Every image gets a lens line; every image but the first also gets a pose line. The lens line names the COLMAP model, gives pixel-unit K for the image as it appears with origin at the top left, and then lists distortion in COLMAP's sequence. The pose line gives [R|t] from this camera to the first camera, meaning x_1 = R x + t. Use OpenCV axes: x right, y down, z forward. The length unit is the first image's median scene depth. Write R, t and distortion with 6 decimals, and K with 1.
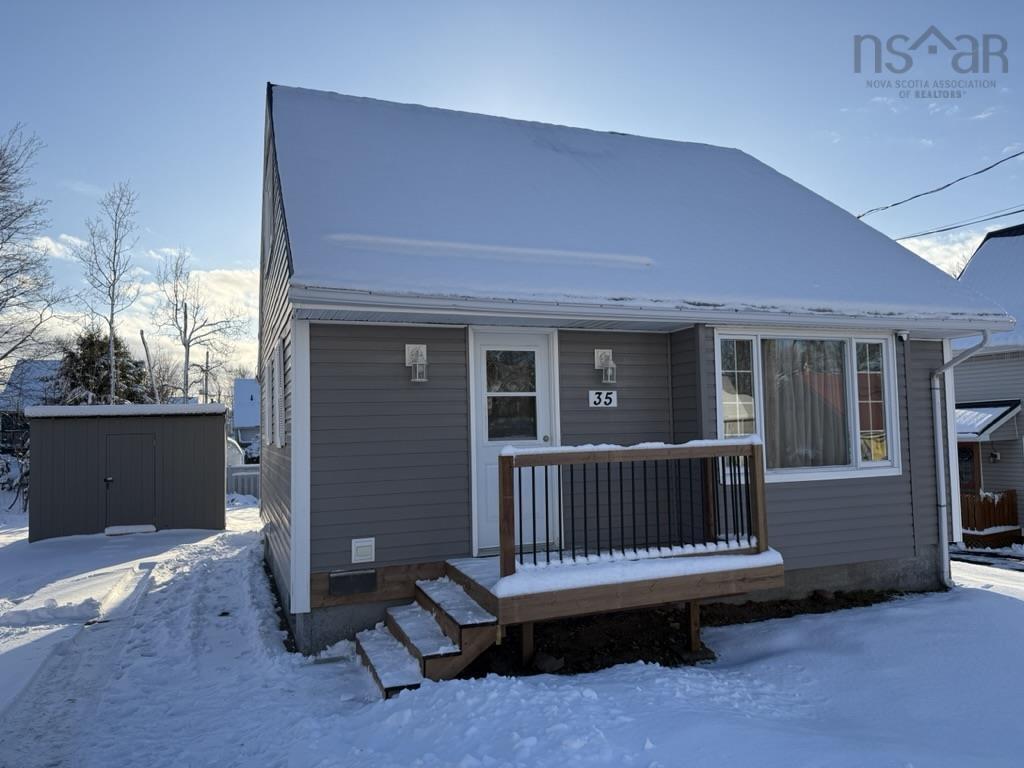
lens RADIAL K [[720.2, 0, 513.7], [0, 720.2, 386.0], [0, 0, 1]] dist [0.029314, -0.031493]
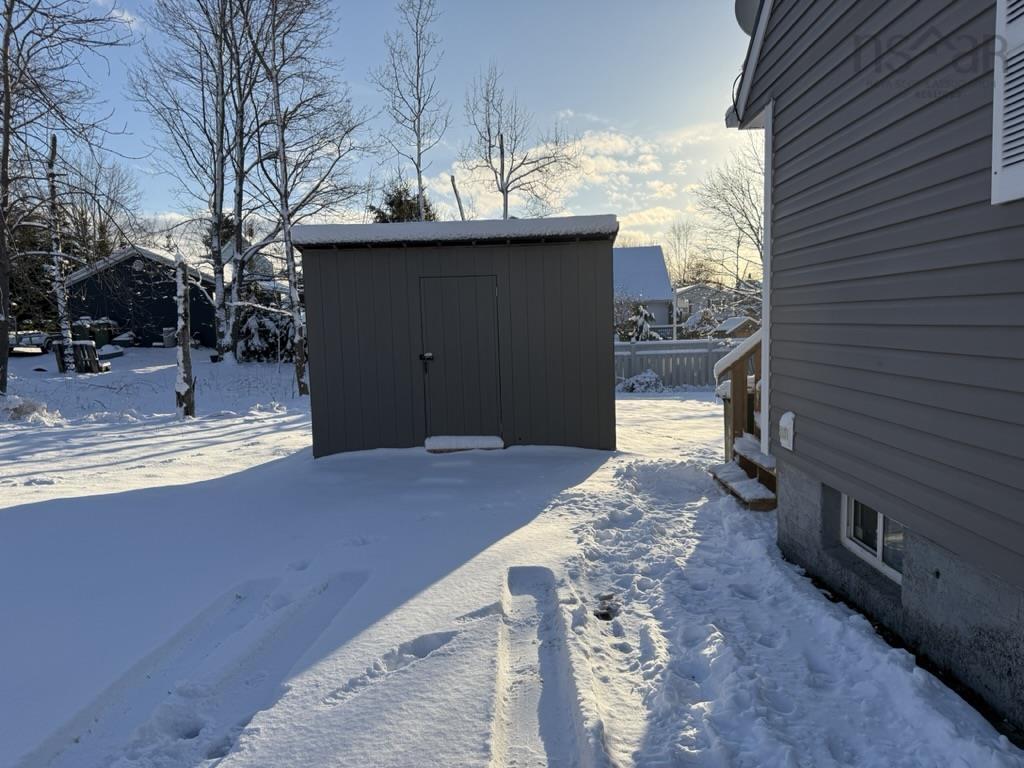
lens RADIAL K [[720.2, 0, 510.8], [0, 720.2, 385.3], [0, 0, 1]] dist [0.029314, -0.031493]
pose [[0.924803, 0.024224, -0.379675, -0.147870], [0.035514, 0.988116, 0.149549, 0.036306], [0.378786, -0.151787, 0.912952, 0.264745]]
